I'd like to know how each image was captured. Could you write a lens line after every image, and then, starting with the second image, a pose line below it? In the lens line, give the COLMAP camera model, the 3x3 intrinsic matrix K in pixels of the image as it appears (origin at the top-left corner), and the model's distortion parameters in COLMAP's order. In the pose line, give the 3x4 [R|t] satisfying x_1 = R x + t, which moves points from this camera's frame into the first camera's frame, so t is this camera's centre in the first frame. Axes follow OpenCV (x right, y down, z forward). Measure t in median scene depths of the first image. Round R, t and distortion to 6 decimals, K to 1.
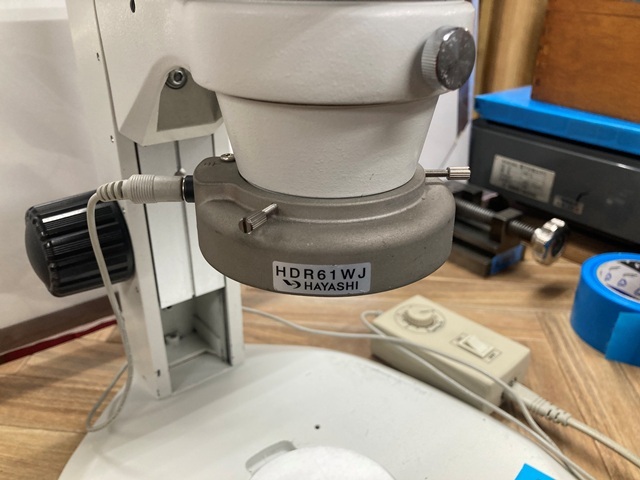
lens RADIAL K [[541.4, 0, 320.5], [0, 541.4, 249.7], [0, 0, 1]] dist [-0.007049, -0.005067]
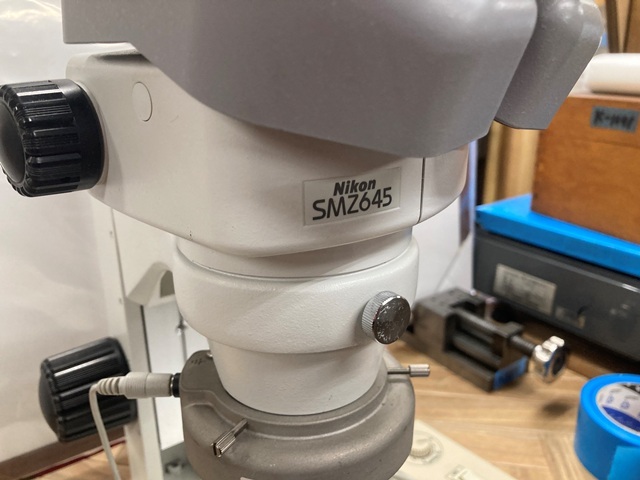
lens RADIAL K [[543.0, 0, 320.0], [0, 543.0, 240.0], [0, 0, 1]] dist [-0.008724, 0.005622]
pose [[0.998969, -0.001320, -0.045381, 0.042820], [-0.004850, 0.990754, -0.135585, -0.105236], [0.045140, 0.135665, 0.989726, -0.058694]]
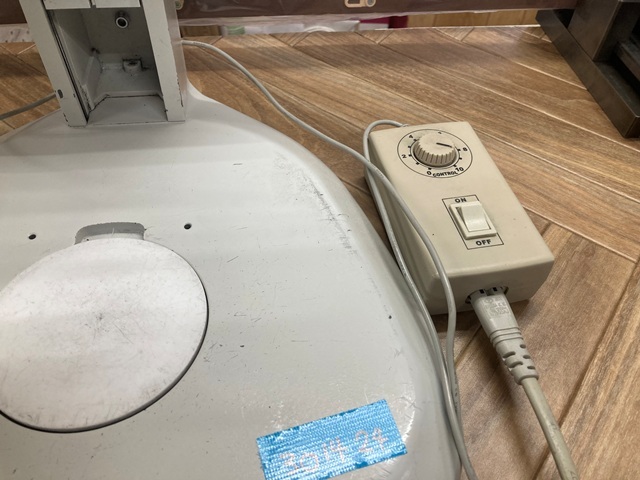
lens RADIAL K [[537.6, 0, 320.0], [0, 537.6, 240.0], [0, 0, 1]] dist [0.002505, -0.001070]
pose [[0.854640, 0.408504, -0.320491, 0.284609], [-0.259242, 0.870533, 0.418288, -0.018529], [0.449870, -0.274401, 0.849894, 0.296482]]
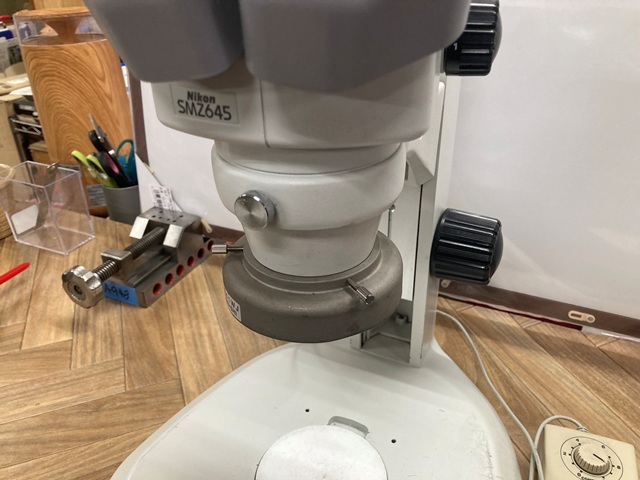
lens RADIAL K [[537.6, 0, 320.0], [0, 537.6, 240.0], [0, 0, 1]] dist [0.002505, -0.001070]
pose [[0.440355, 0.435105, -0.785348, 0.455544], [-0.380451, 0.882737, 0.275738, -0.225523], [0.813231, 0.177364, 0.554254, 0.096329]]
